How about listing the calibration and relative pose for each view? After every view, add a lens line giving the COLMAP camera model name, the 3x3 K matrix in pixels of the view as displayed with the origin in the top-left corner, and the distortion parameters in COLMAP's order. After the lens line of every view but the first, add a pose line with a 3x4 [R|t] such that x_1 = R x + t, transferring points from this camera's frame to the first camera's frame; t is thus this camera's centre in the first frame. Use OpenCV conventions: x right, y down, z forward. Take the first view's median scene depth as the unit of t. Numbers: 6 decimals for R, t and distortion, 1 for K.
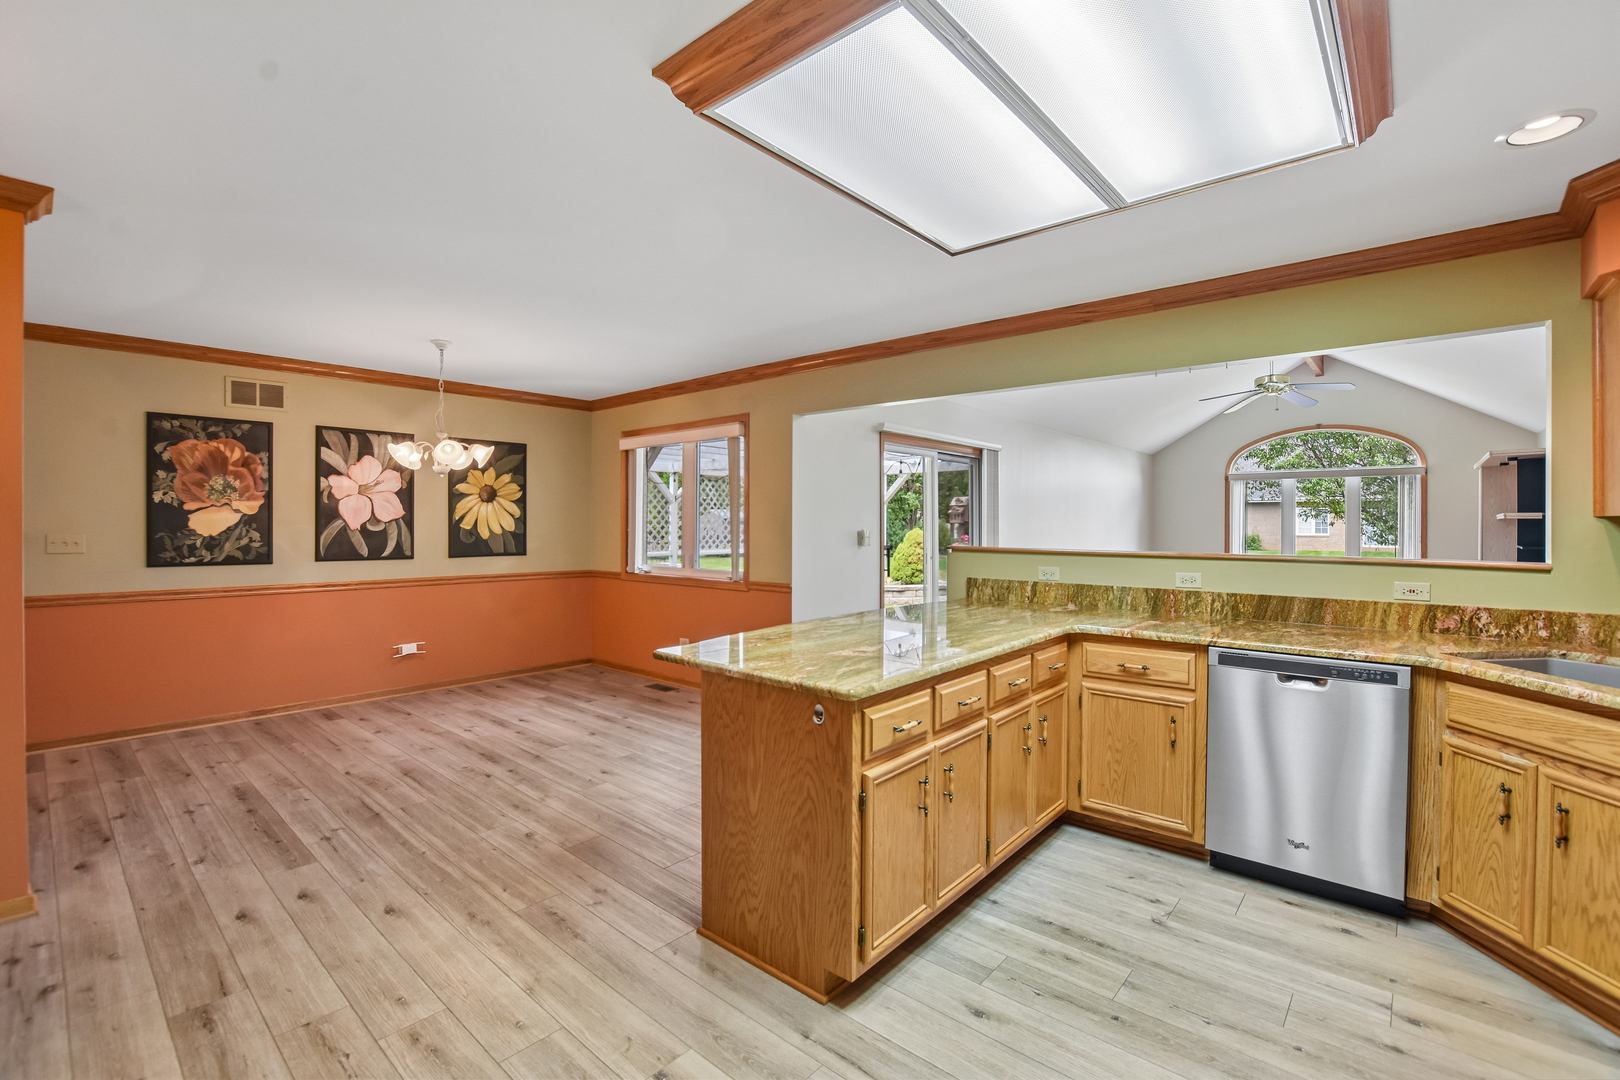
lens RADIAL K [[712.3, 0, 808.6], [0, 712.3, 530.9], [0, 0, 1]] dist [-0.027342, 0.001085]
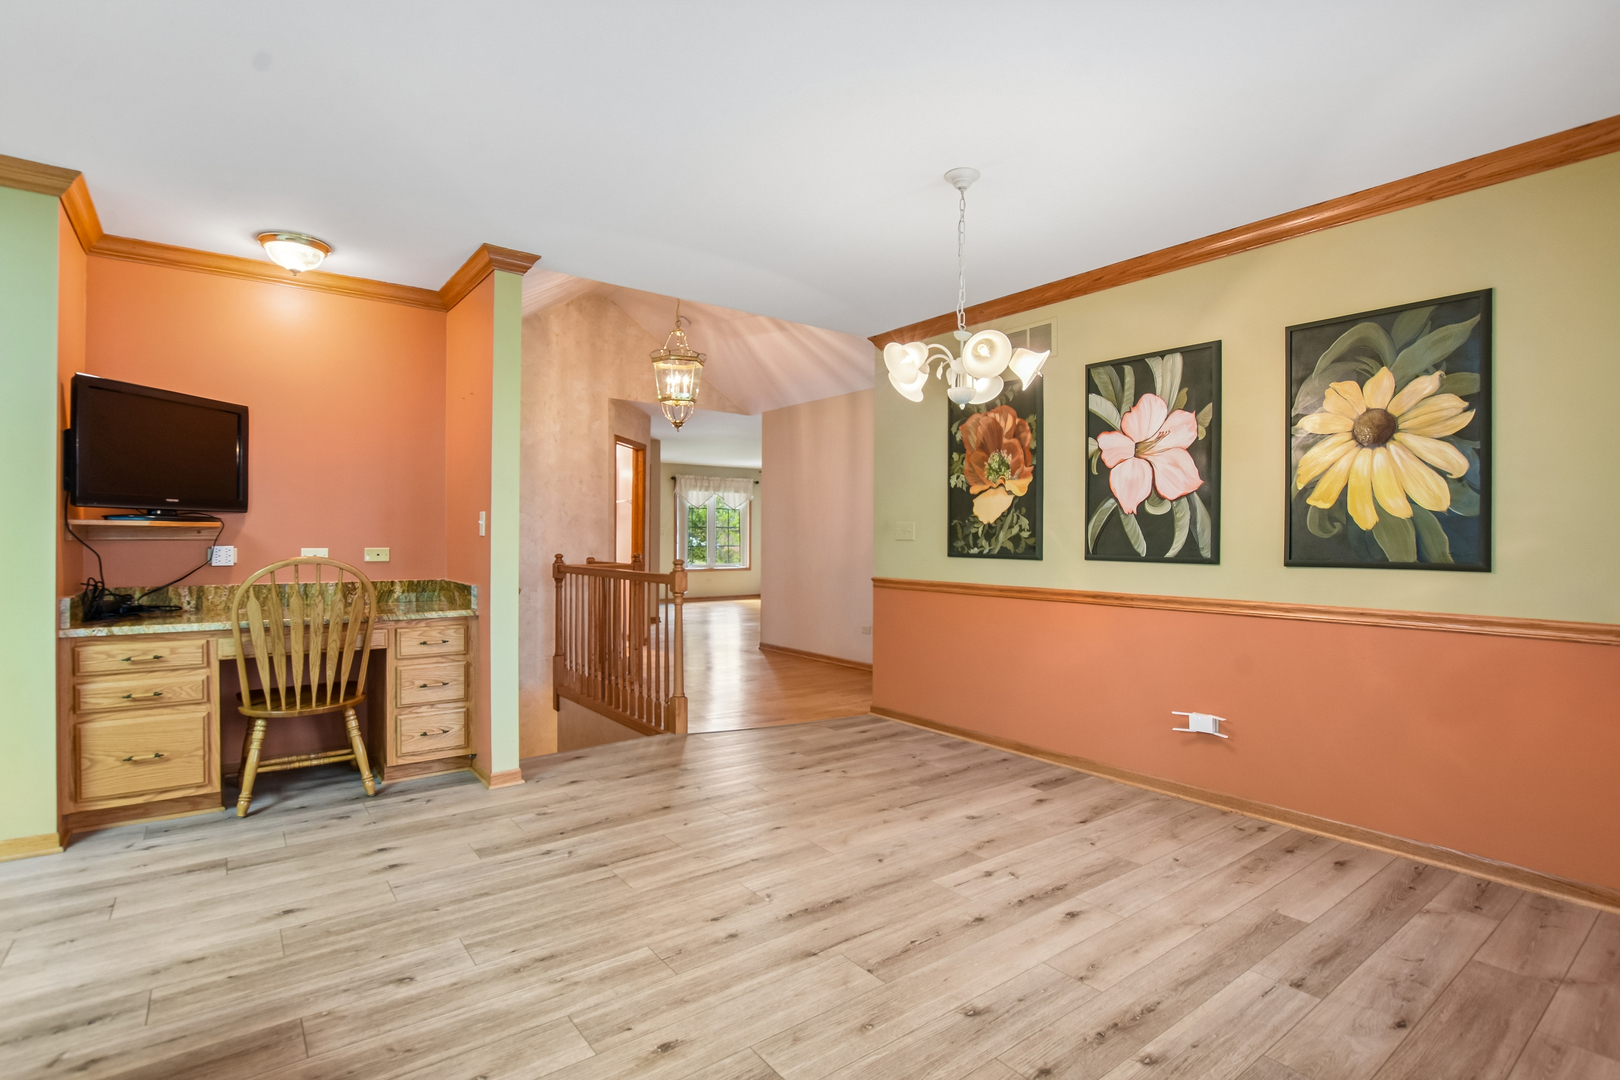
lens RADIAL K [[784.0, 0, 812.5], [0, 784.0, 540.1], [0, 0, 1]] dist [-0.023891, 0.001347]
pose [[-0.197718, -0.003655, -0.980252, 0.123009], [-0.017327, 0.999850, -0.000233, 0.031327], [0.980106, 0.016939, -0.197752, 0.971367]]
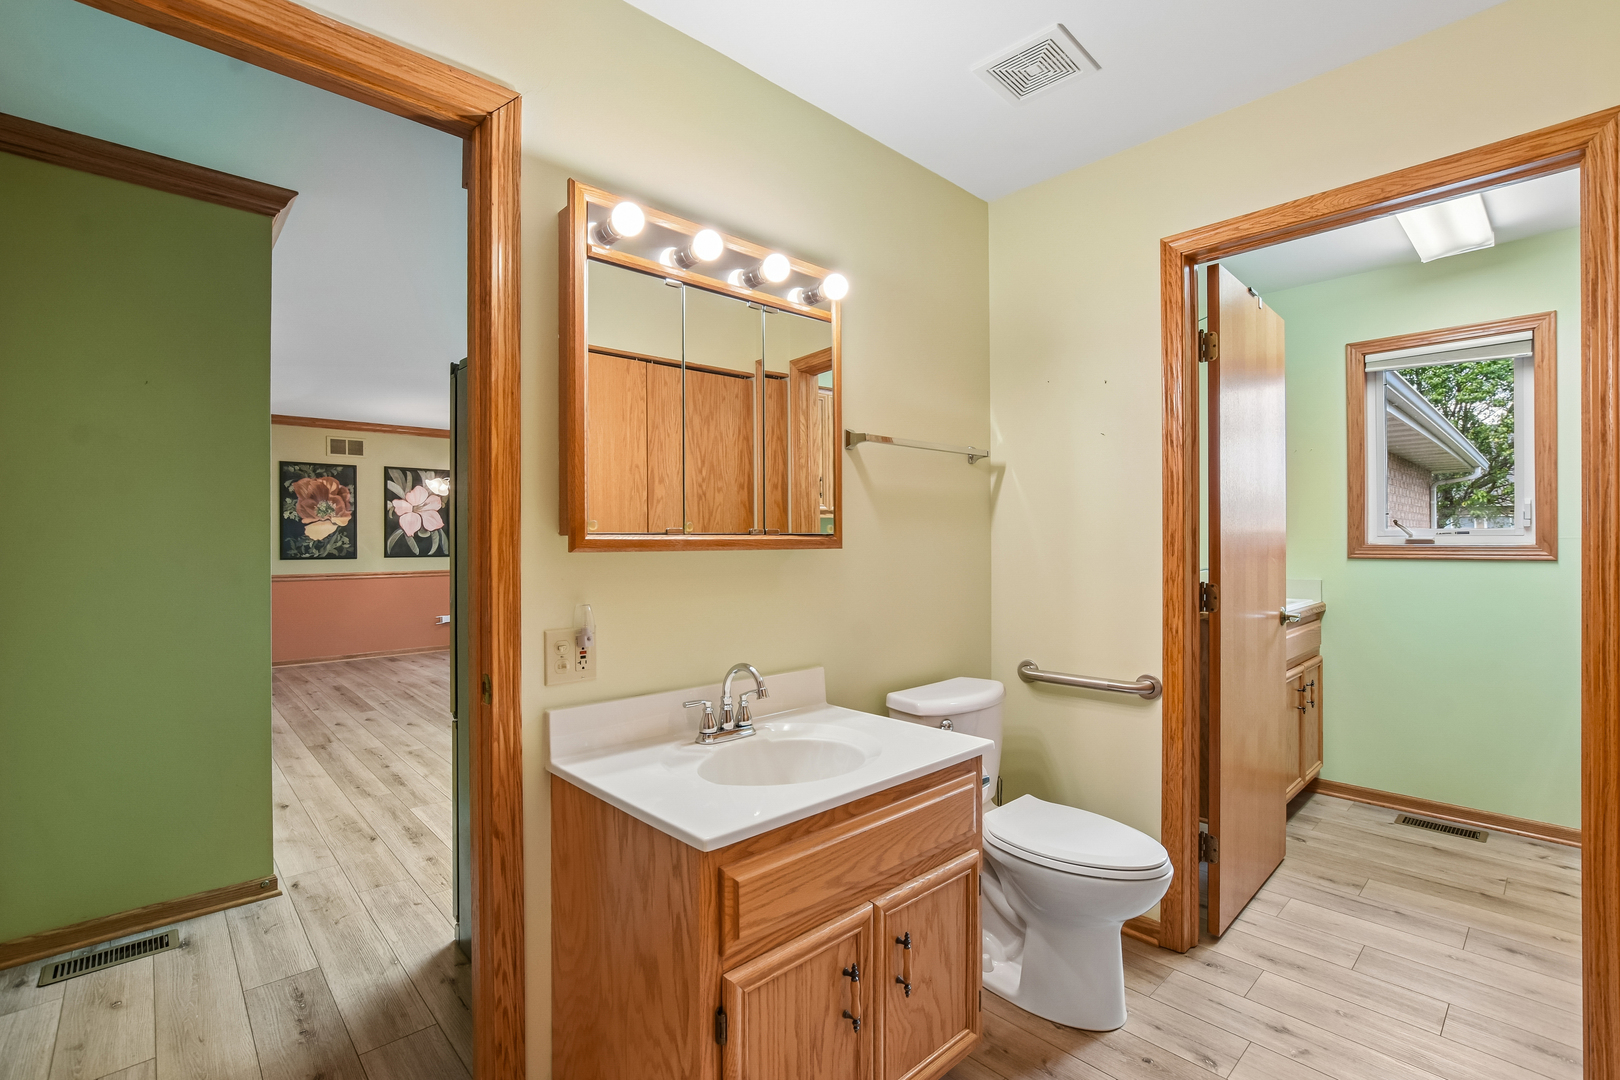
lens RADIAL K [[728.2, 0, 803.6], [0, 728.2, 542.6], [0, 0, 1]] dist [-0.007526, 0.000732]
pose [[0.994346, -0.006255, -0.106008, 0.378449], [0.005832, 0.999974, -0.004300, 0.025776], [0.106032, 0.003658, 0.994356, -0.478917]]
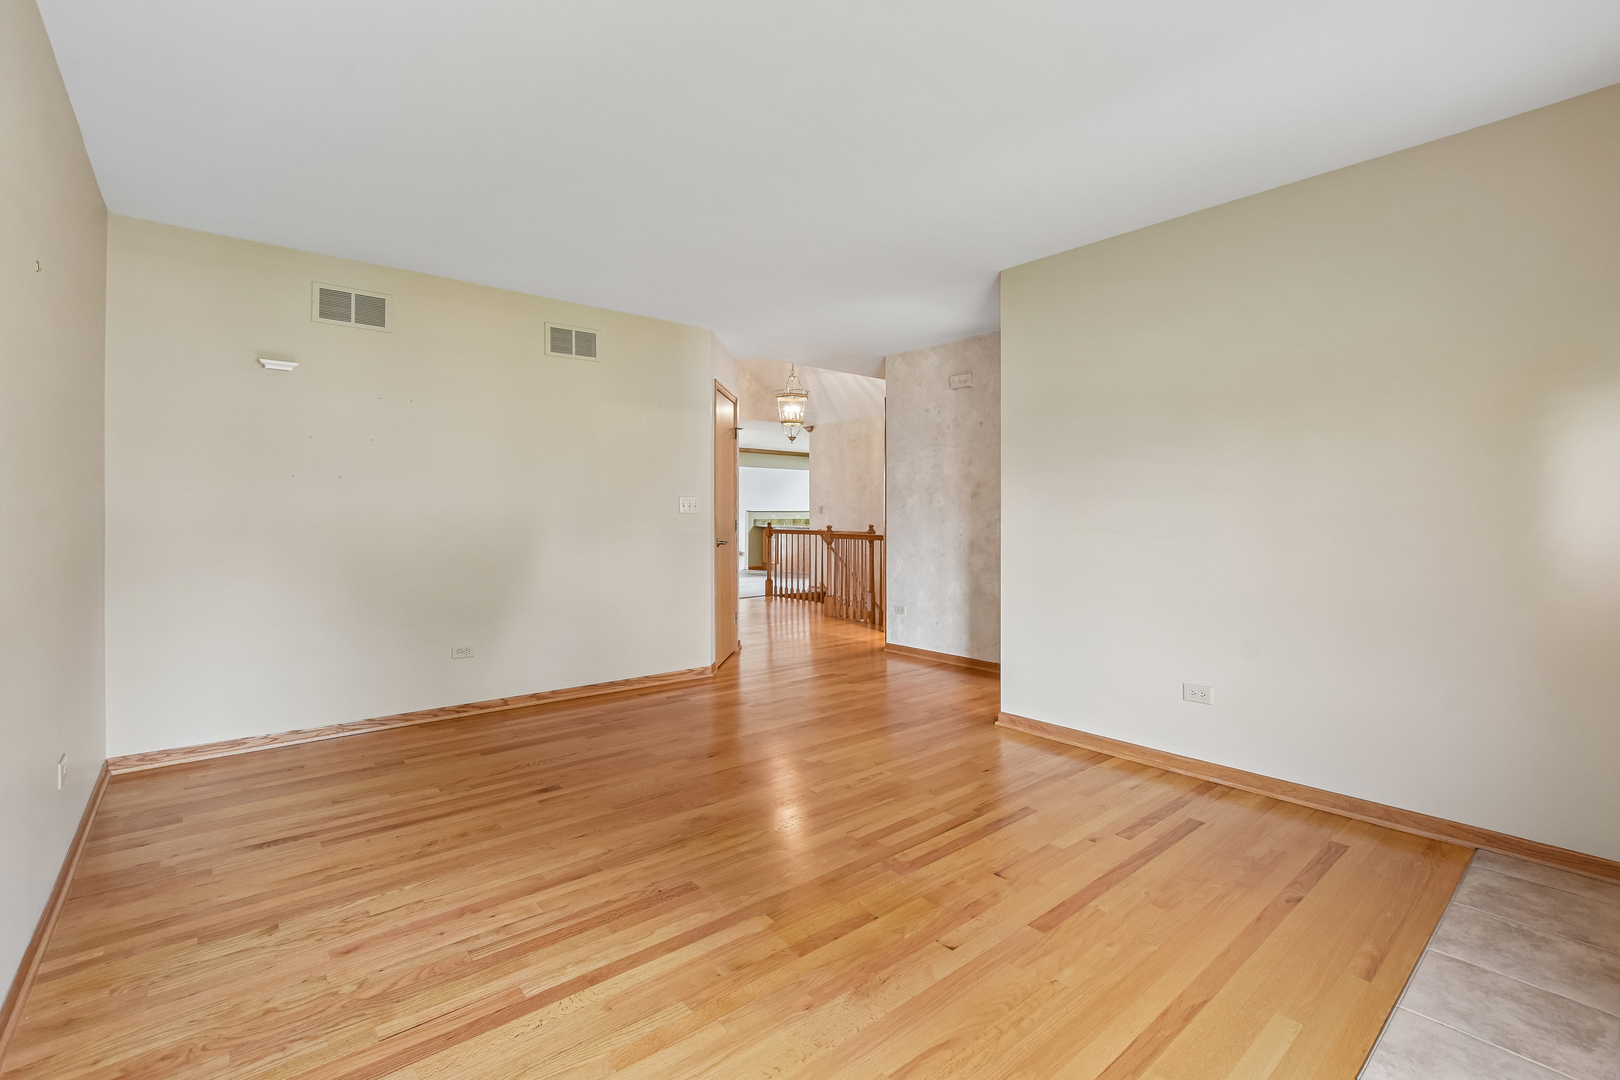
lens RADIAL K [[721.1, 0, 812.8], [0, 721.1, 519.7], [0, 0, 1]] dist [-0.002994, 0.001502]
pose [[0.146782, -0.012236, 0.989093, -2.936455], [0.008916, 0.999899, 0.011046, 0.027815], [-0.989129, 0.007197, 0.146876, 0.164253]]
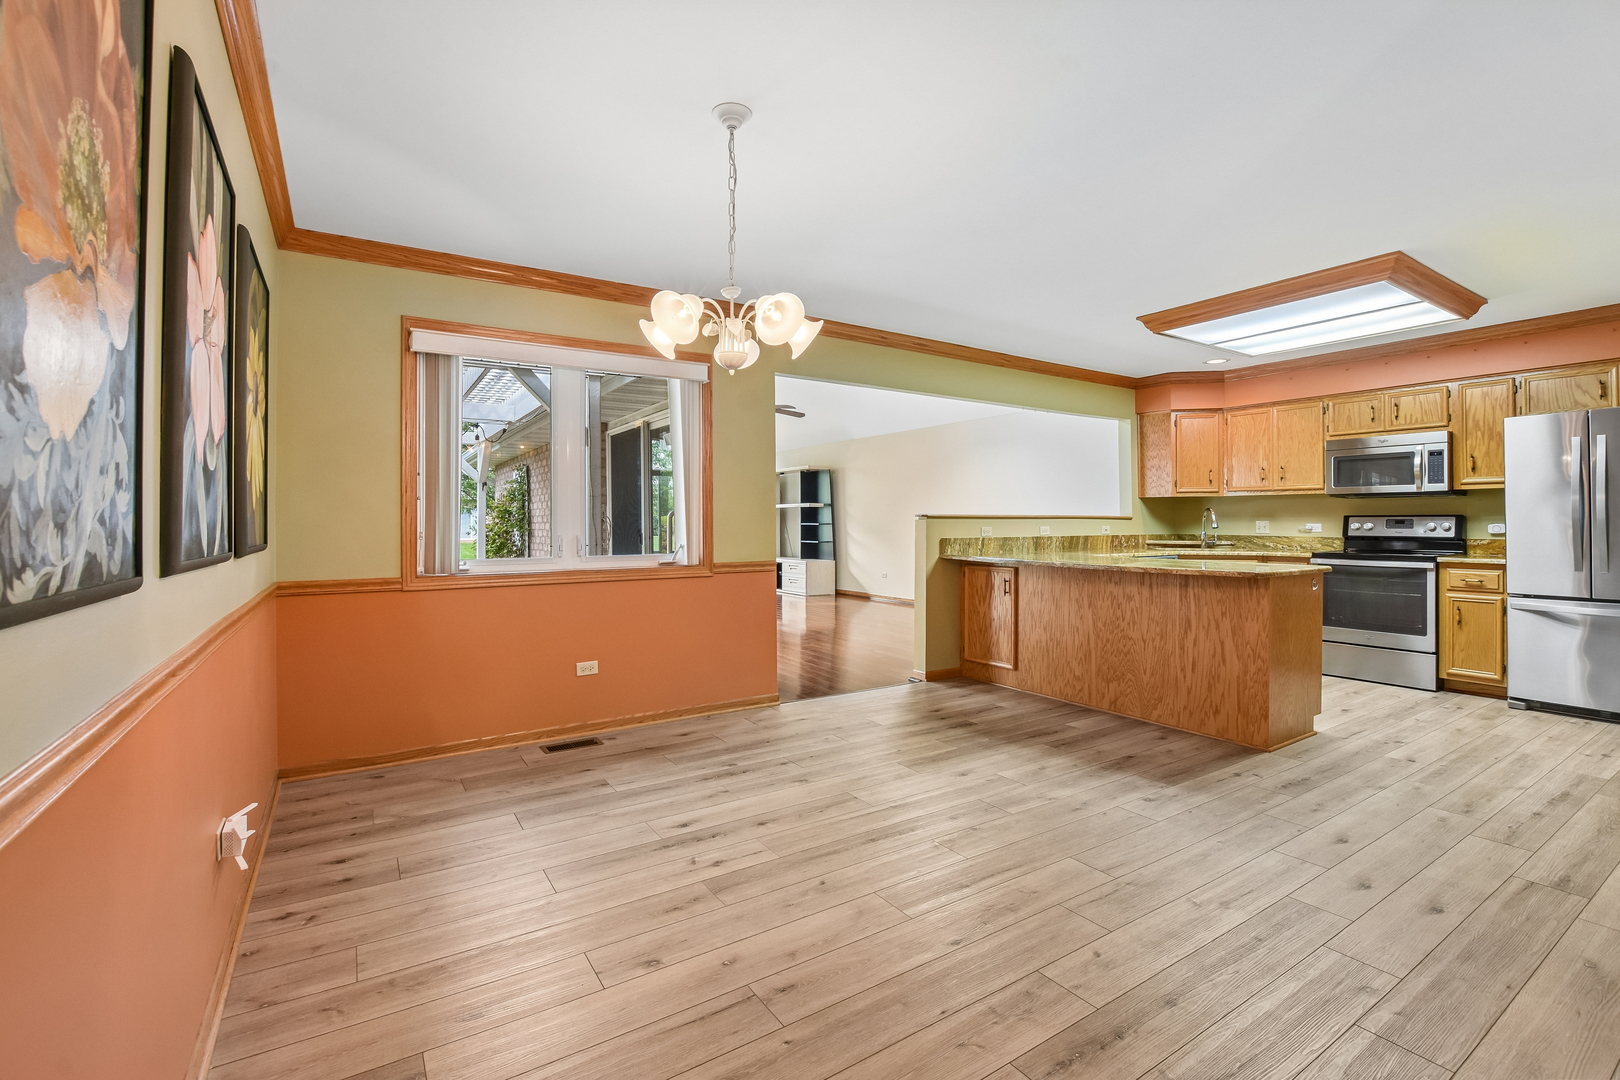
lens RADIAL K [[717.6, 0, 818.3], [0, 717.6, 518.9], [0, 0, 1]] dist [-0.031979, 0.005208]
pose [[0.268207, 0.001134, 0.963361, -0.960619], [0.013404, 0.999898, -0.004909, 0.030222], [-0.963268, 0.014230, 0.268165, 0.774299]]
